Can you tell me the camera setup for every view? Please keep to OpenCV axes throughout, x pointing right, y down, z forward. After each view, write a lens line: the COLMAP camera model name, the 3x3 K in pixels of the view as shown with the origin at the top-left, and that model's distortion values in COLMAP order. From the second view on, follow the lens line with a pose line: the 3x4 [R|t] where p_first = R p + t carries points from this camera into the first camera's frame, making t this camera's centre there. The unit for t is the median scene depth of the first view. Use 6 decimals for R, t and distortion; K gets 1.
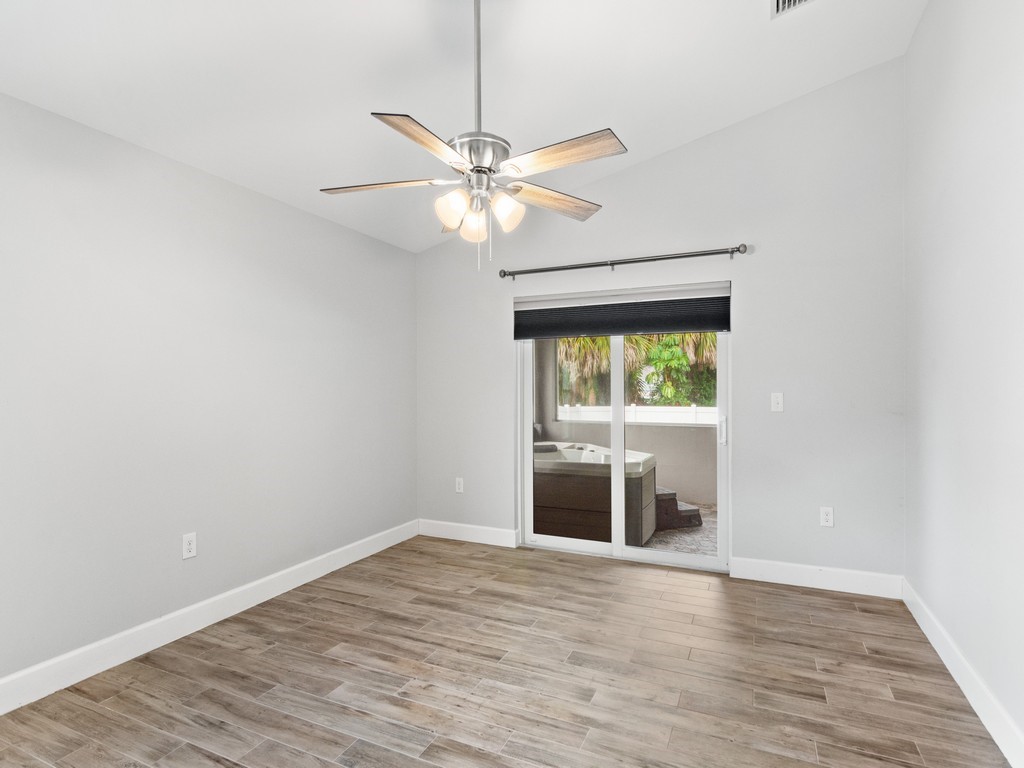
lens RADIAL K [[533.6, 0, 512.0], [0, 533.6, 384.0], [0, 0, 1]] dist [-0.002039, 0.000502]
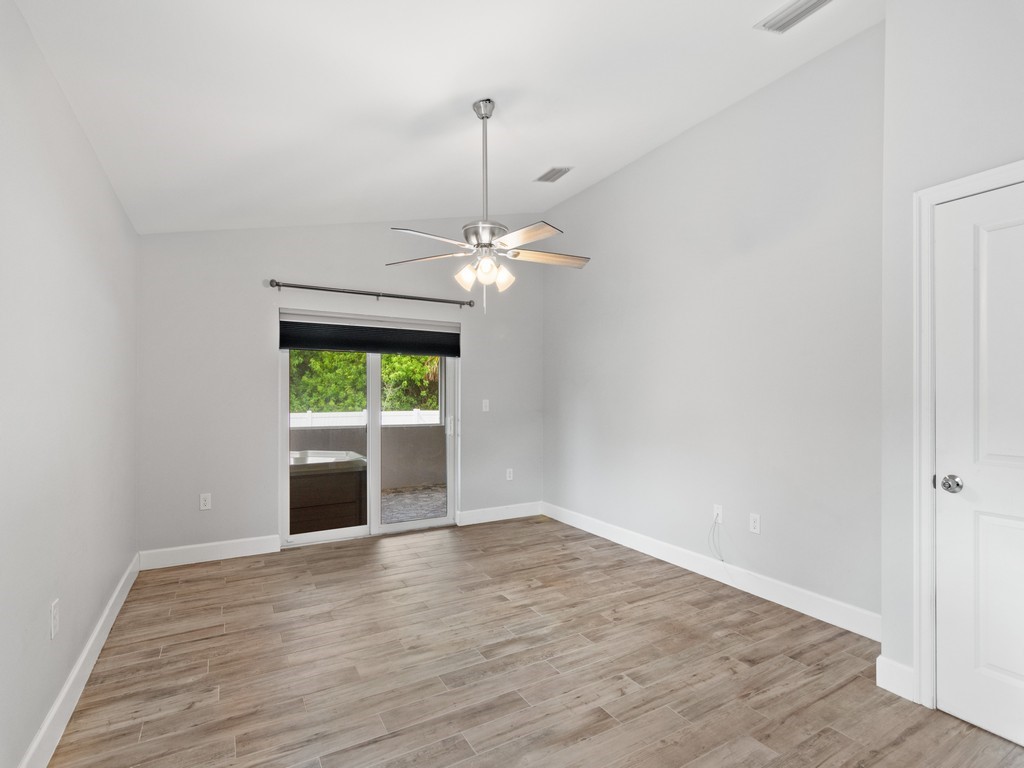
lens RADIAL K [[494.9, 0, 512.0], [0, 494.9, 384.0], [0, 0, 1]] dist [0.001666, 0.001032]
pose [[0.580706, 0.023415, 0.813777, -0.609185], [-0.009341, 0.999712, -0.022099, 0.002306], [-0.814060, 0.005232, 0.580758, 0.094947]]
